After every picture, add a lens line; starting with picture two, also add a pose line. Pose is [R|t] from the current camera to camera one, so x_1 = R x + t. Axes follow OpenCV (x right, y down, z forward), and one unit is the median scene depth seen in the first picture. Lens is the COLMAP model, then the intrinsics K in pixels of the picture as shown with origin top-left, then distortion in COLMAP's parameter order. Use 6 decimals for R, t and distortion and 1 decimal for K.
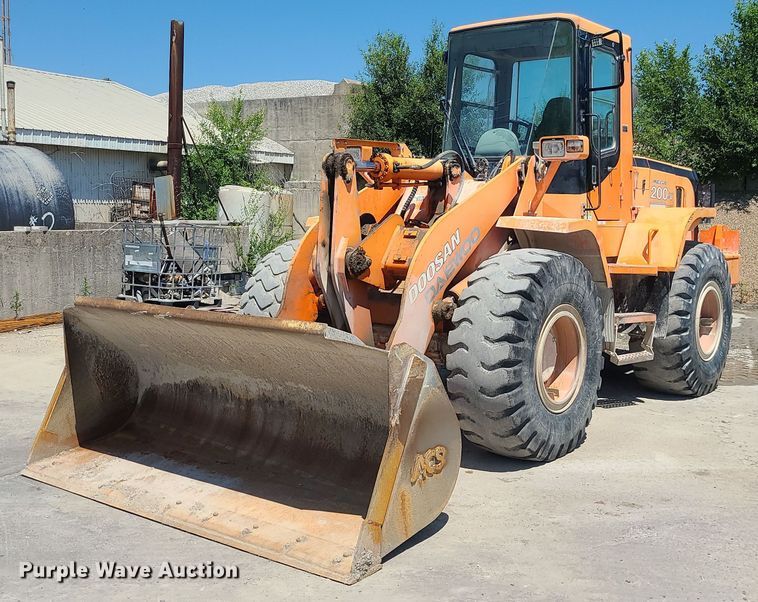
lens RADIAL K [[918.5, 0, 345.1], [0, 918.5, 286.5], [0, 0, 1]] dist [0.049756, 0.000000]
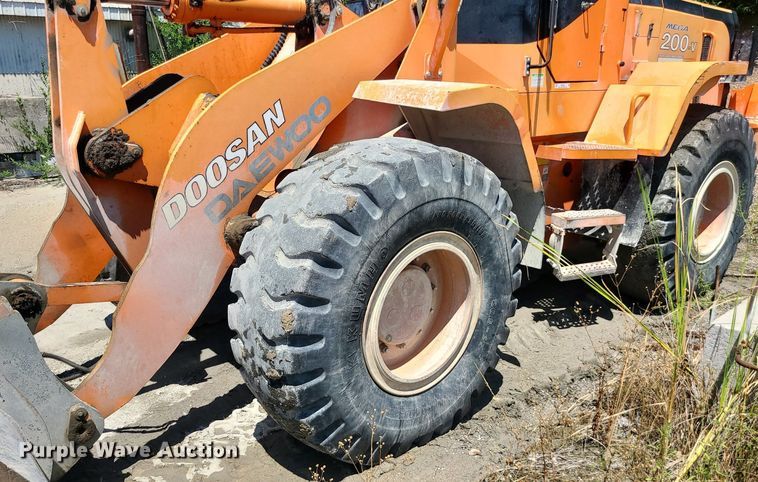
lens RADIAL K [[581.1, 0, 340.1], [0, 581.1, 260.9], [0, 0, 1]] dist [0.080399, 0.003135]
pose [[0.979274, 0.054471, -0.195076, 0.245993], [-0.009490, 0.974438, 0.224454, -0.045243], [0.202316, -0.217951, 0.954759, 0.588847]]
